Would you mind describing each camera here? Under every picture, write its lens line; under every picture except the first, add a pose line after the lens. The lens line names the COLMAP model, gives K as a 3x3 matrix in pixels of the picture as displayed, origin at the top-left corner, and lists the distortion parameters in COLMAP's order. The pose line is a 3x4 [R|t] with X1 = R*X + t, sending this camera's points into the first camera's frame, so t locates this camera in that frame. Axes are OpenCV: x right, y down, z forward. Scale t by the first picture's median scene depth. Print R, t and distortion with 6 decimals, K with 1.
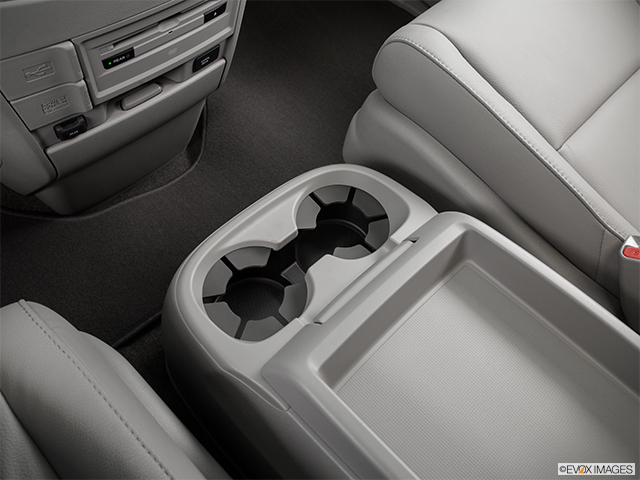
lens RADIAL K [[546.9, 0, 319.7], [0, 546.9, 239.6], [0, 0, 1]] dist [-0.120273, 0.078510]
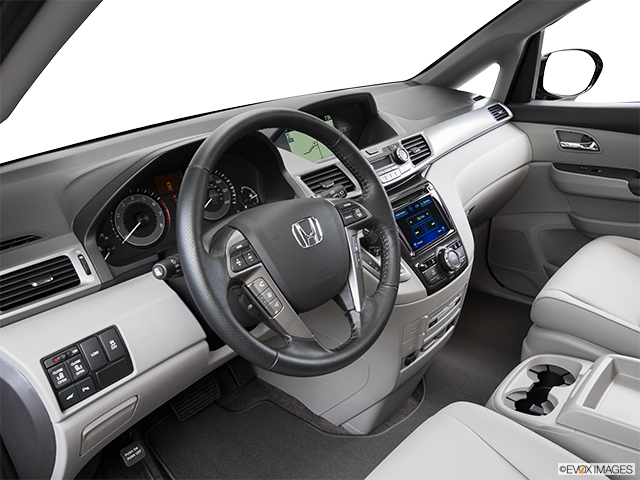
lens RADIAL K [[577.6, 0, 322.0], [0, 577.6, 236.1], [0, 0, 1]] dist [0.057070, -0.009895]
pose [[0.983470, -0.181030, 0.003835, -0.776865], [0.154034, 0.825304, -0.543273, 0.641103], [0.095183, 0.534884, 0.839547, -1.366894]]
